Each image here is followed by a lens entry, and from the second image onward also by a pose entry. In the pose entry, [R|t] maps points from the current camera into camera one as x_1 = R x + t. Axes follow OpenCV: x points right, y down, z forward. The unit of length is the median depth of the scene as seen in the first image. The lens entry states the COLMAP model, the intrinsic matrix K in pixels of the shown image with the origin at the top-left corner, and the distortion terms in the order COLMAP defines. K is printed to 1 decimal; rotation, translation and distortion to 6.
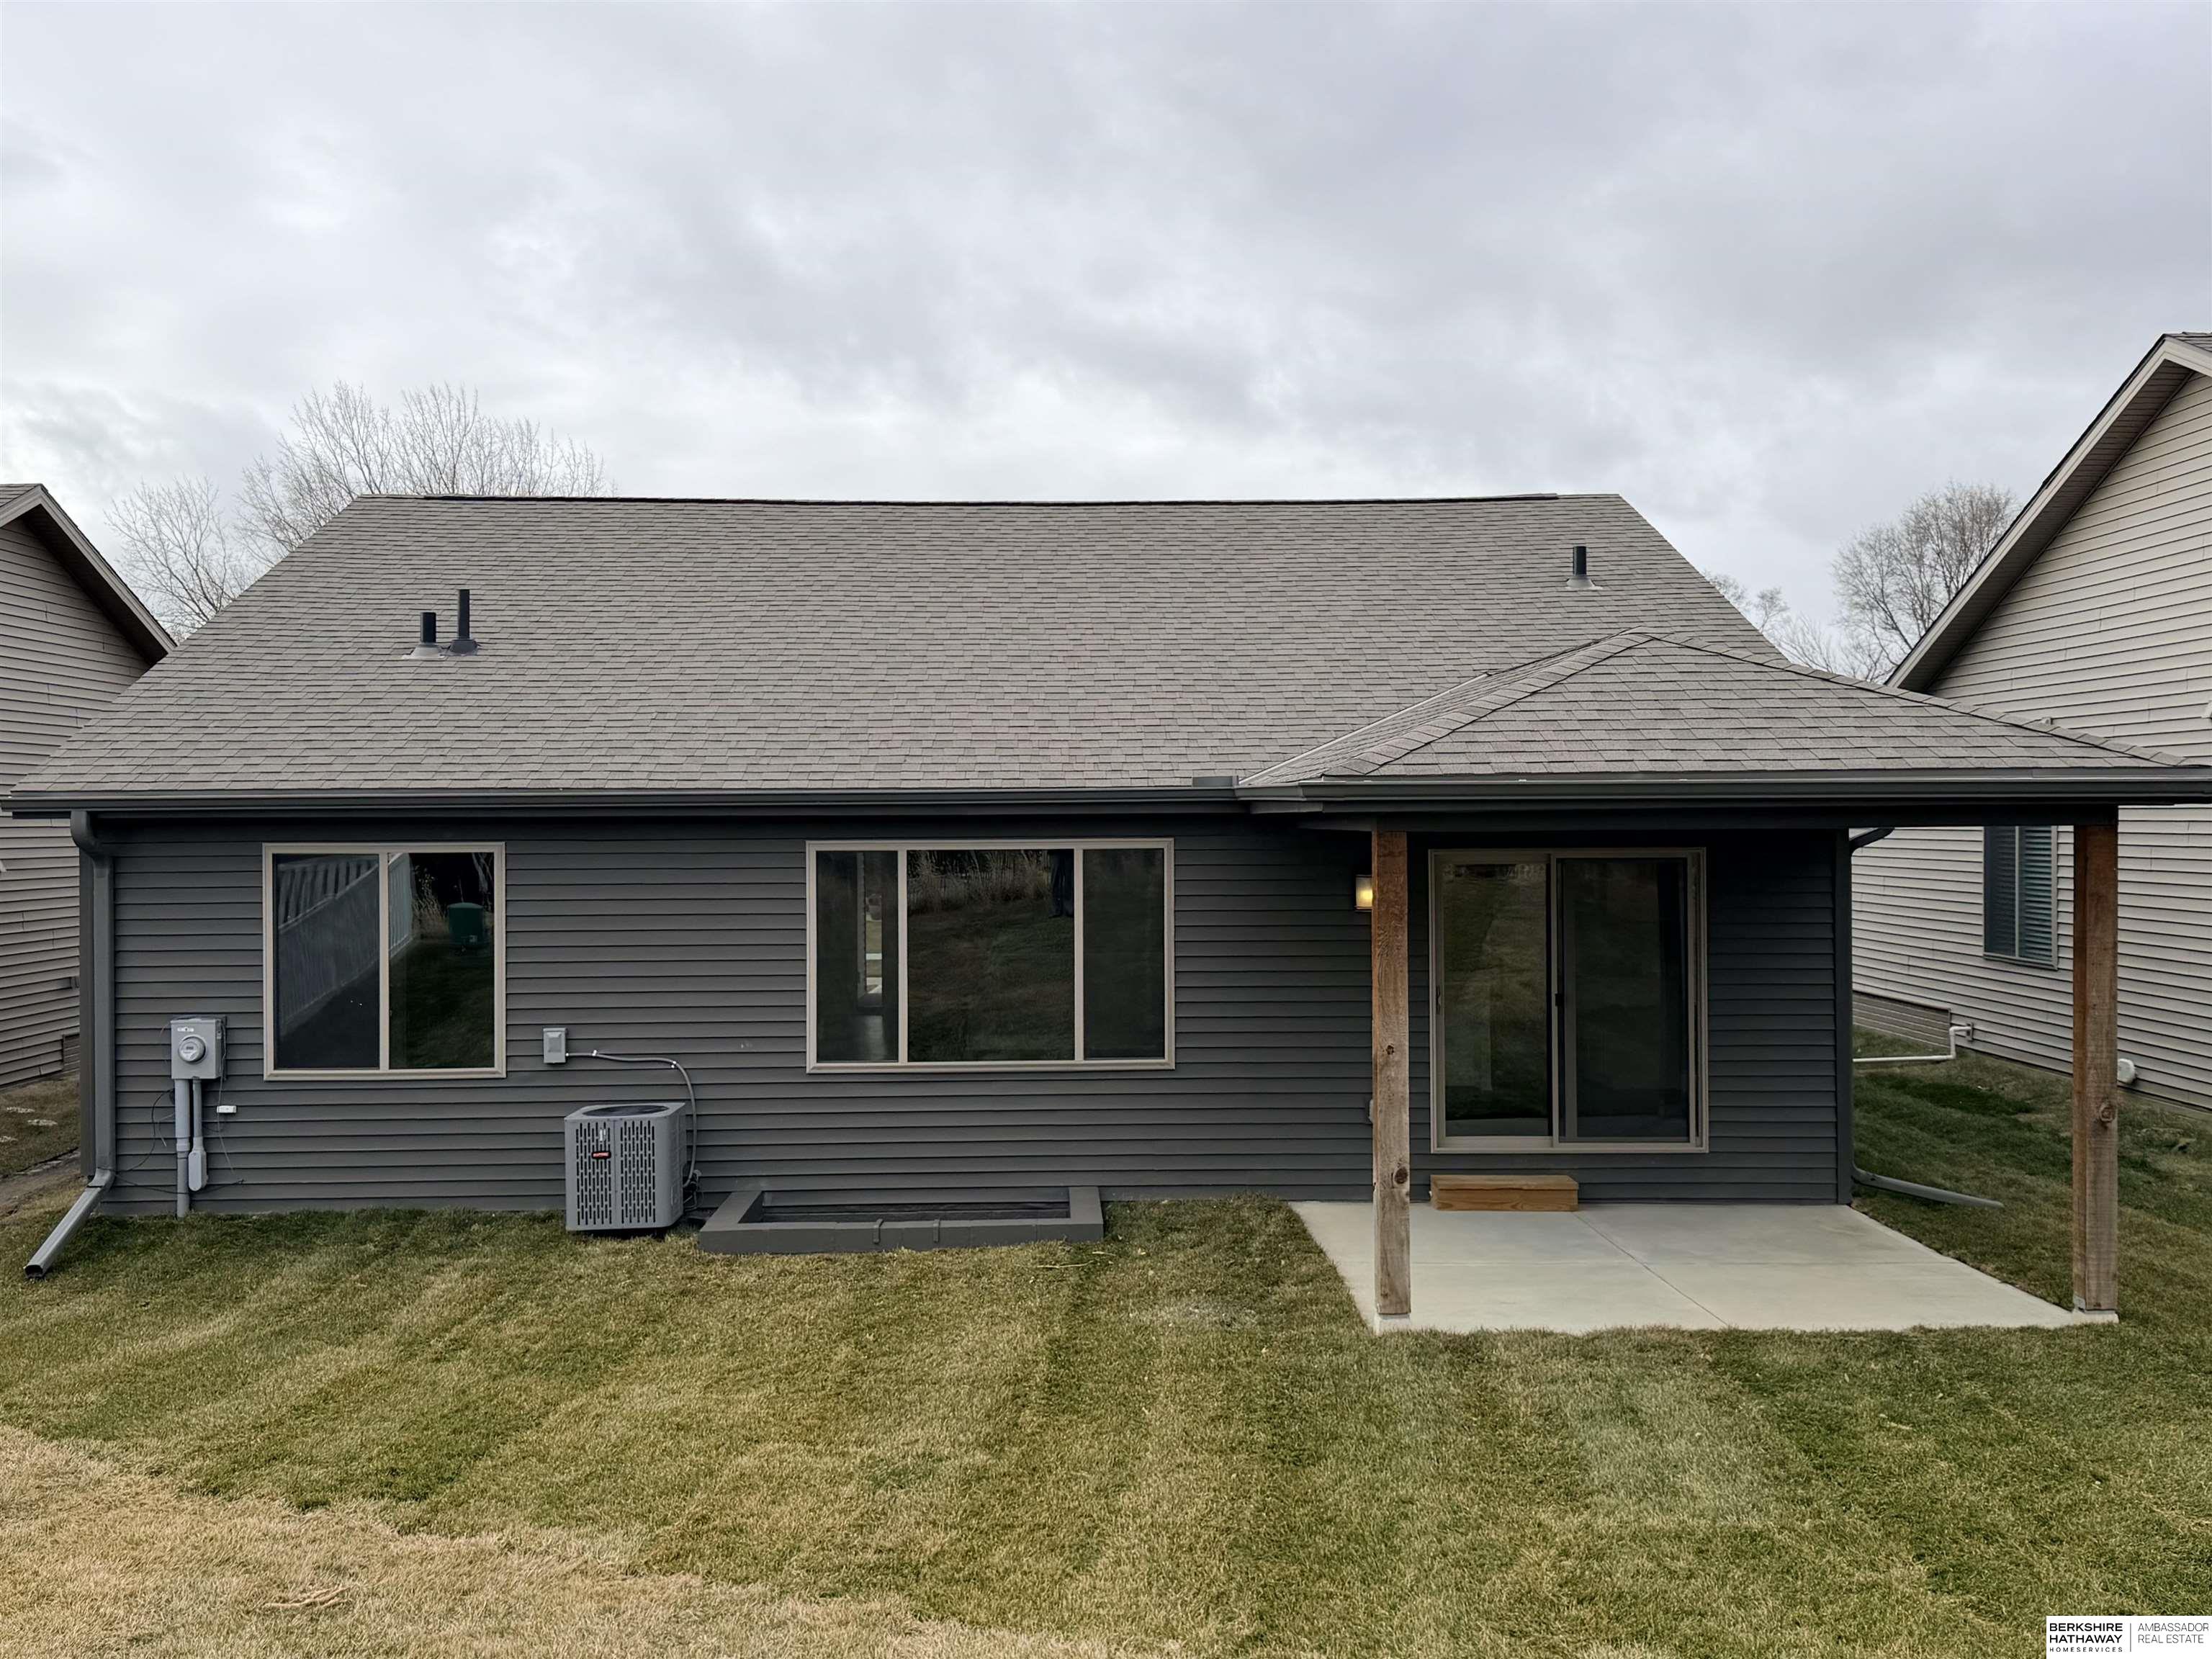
lens RADIAL K [[2129.3, 0, 1113.0], [0, 2129.3, 823.0], [0, 0, 1]] dist [0.050625, 0.000000]
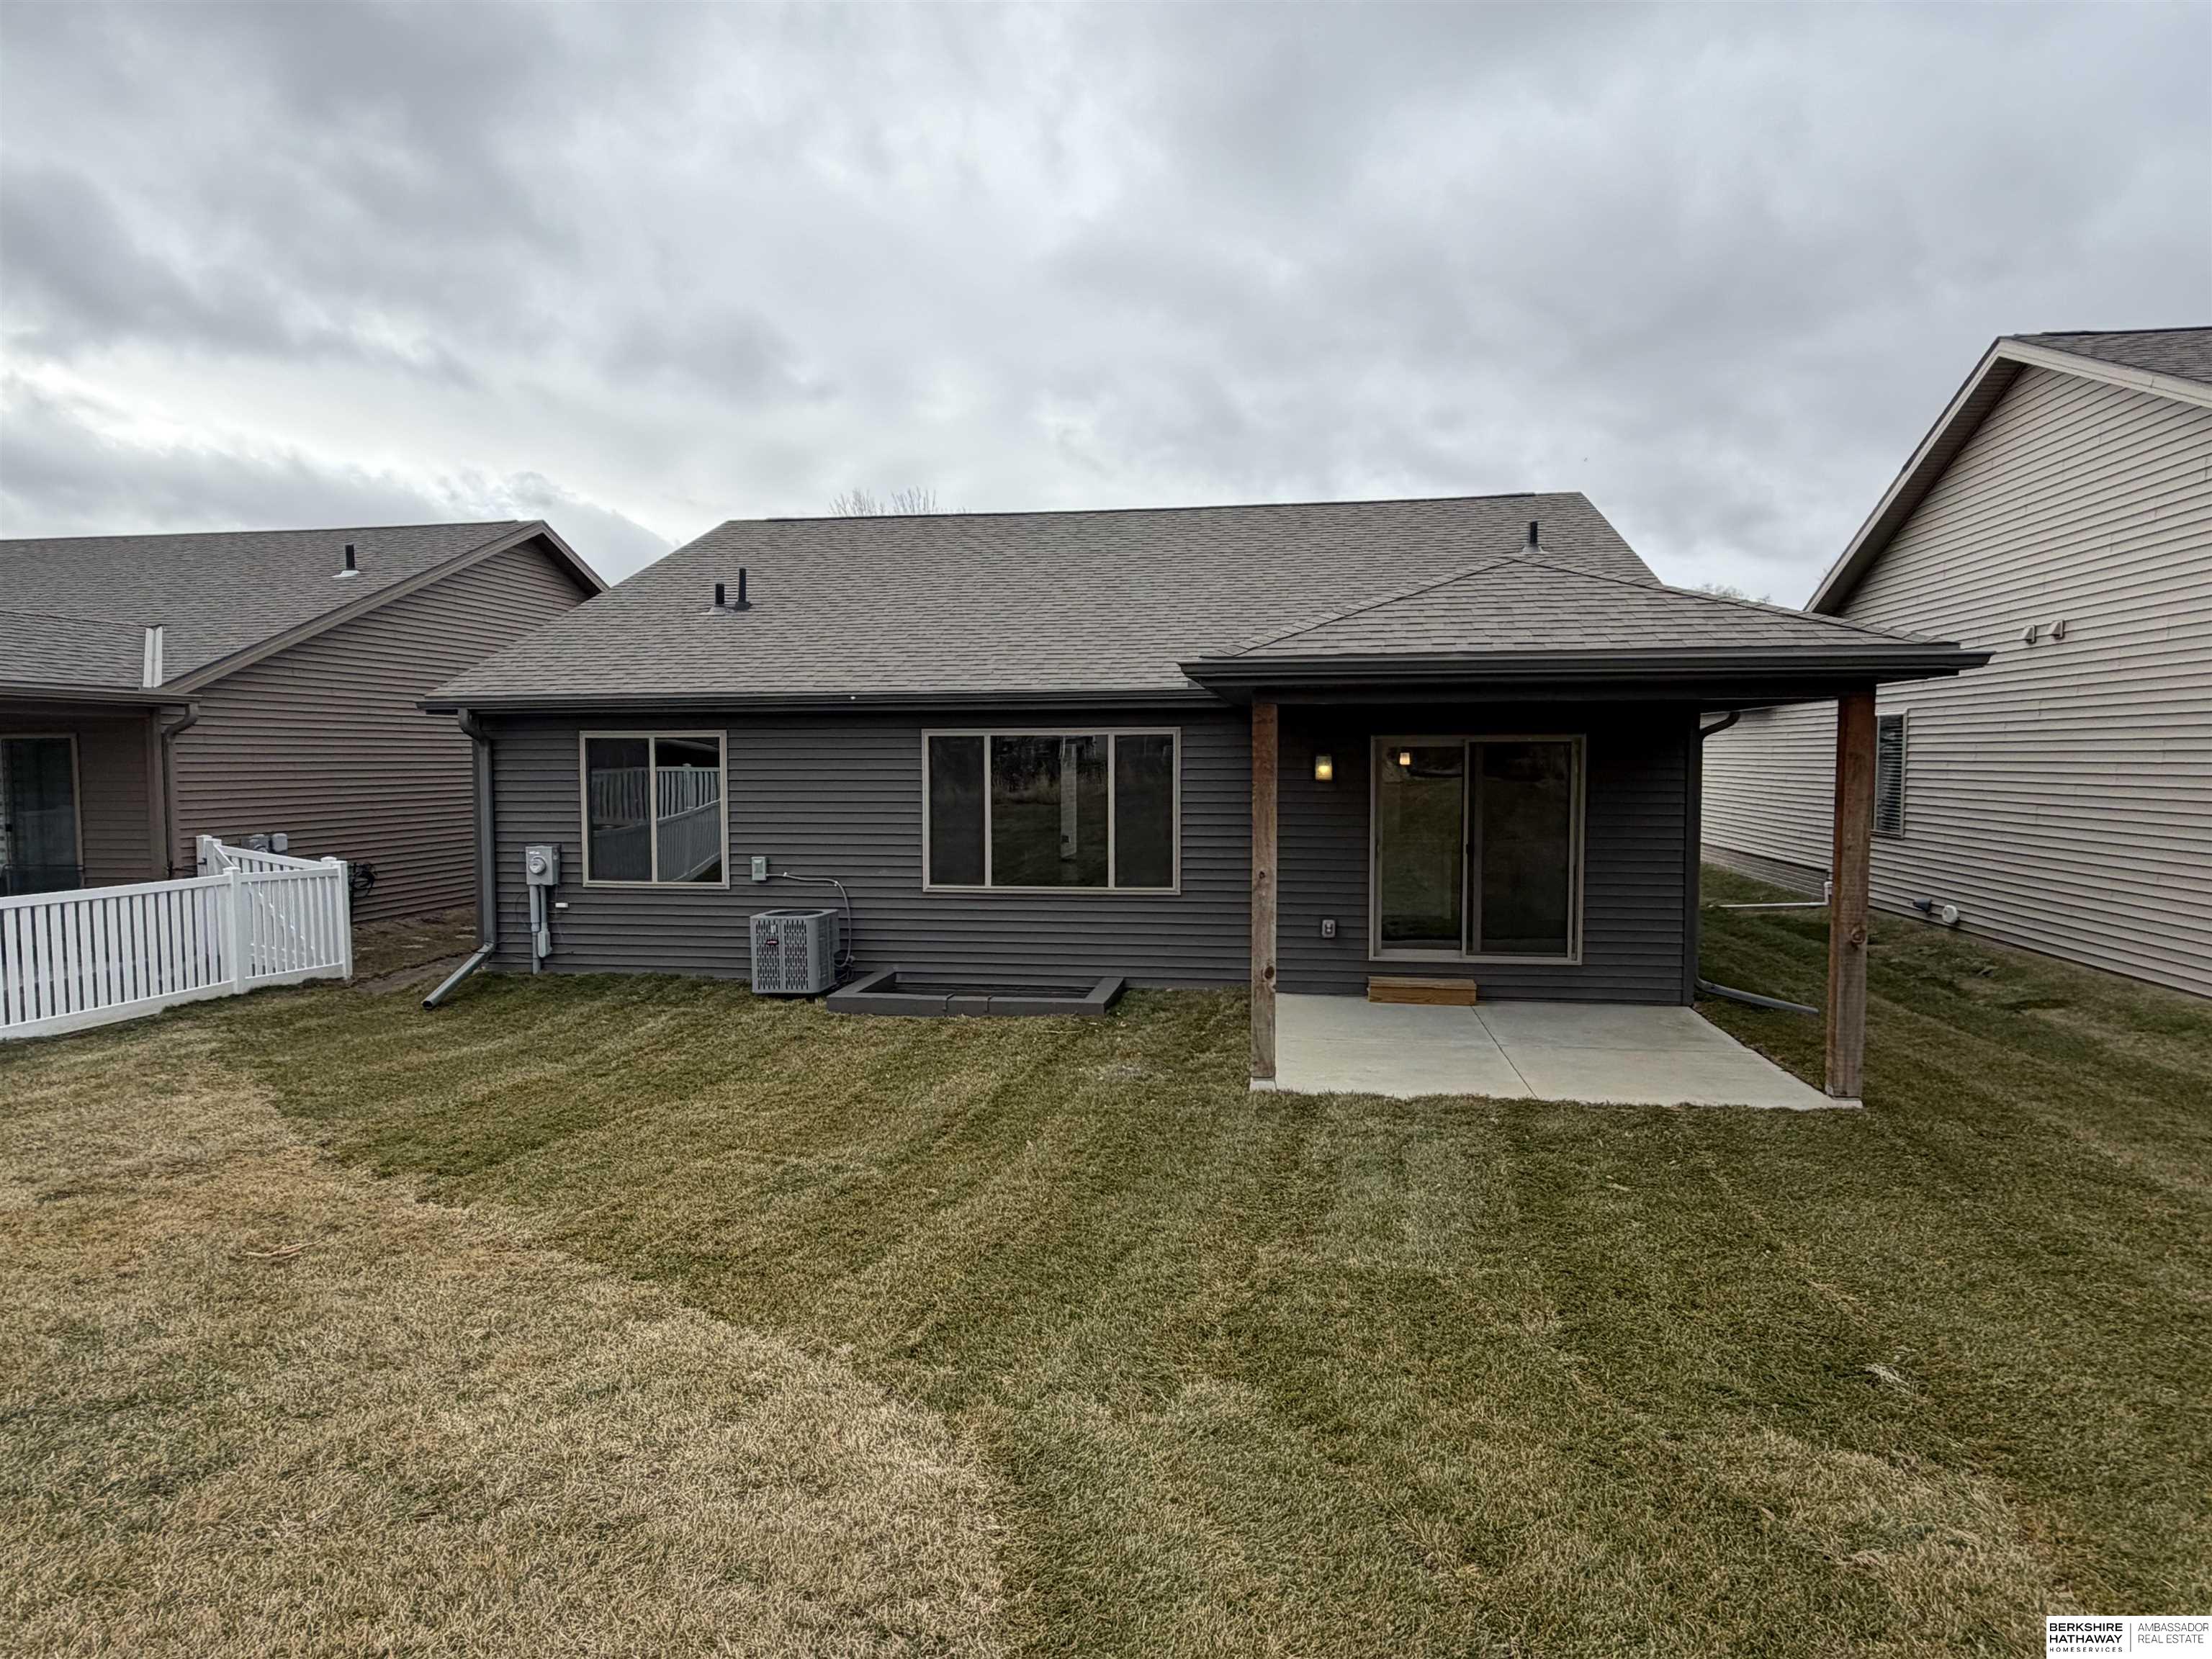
lens RADIAL K [[1319.6, 0, 1099.8], [0, 1319.6, 830.9], [0, 0, 1]] dist [0.001748, 0.001073]
pose [[0.983566, 0.012870, -0.180087, 0.171661], [-0.003064, 0.998502, 0.054622, 0.035882], [0.180521, -0.053172, 0.982133, 0.195885]]
